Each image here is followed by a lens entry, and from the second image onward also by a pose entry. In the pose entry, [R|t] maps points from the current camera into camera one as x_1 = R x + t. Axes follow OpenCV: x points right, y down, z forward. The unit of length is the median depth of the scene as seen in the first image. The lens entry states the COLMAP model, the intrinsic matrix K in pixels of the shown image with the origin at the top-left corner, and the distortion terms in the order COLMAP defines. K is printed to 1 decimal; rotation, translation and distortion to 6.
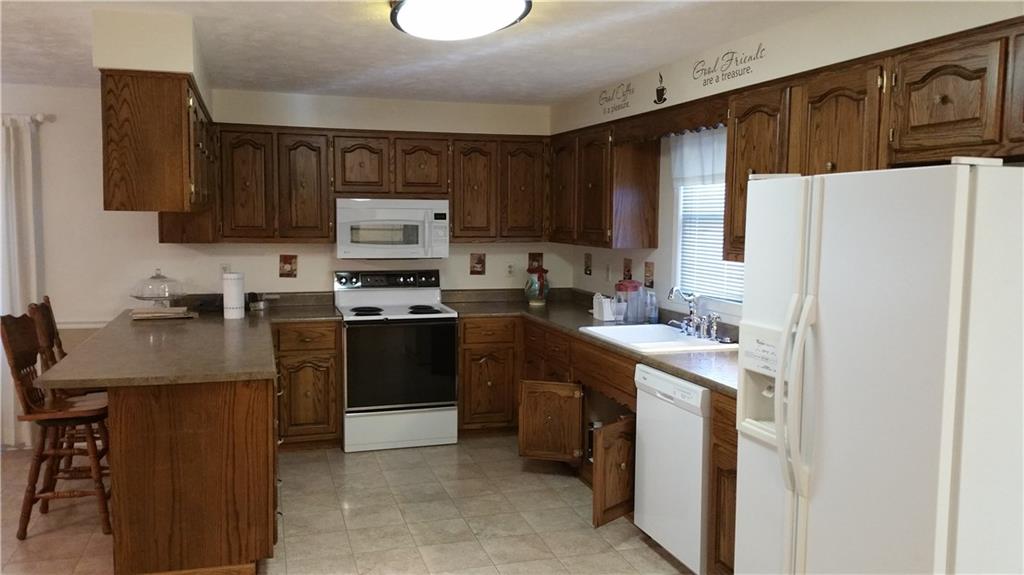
lens RADIAL K [[804.4, 0, 512.0], [0, 804.4, 287.5], [0, 0, 1]] dist [0.113057, -0.180093]
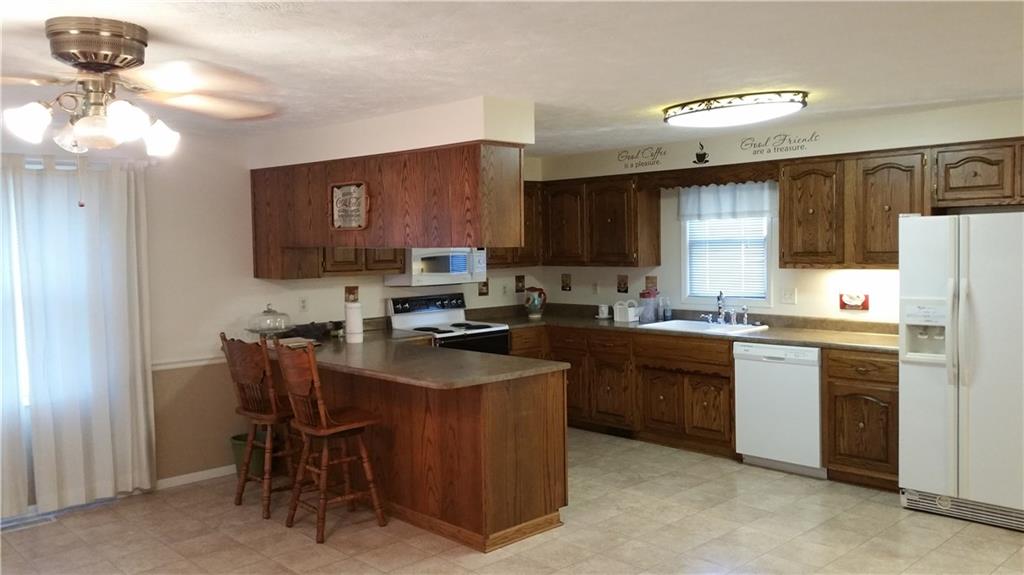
lens RADIAL K [[804.4, 0, 512.0], [0, 804.4, 287.5], [0, 0, 1]] dist [0.113057, -0.180093]
pose [[0.891735, -0.051396, 0.449631, -0.775426], [0.068219, 0.997443, -0.021282, 0.000143], [-0.447387, 0.049652, 0.892961, -0.122898]]
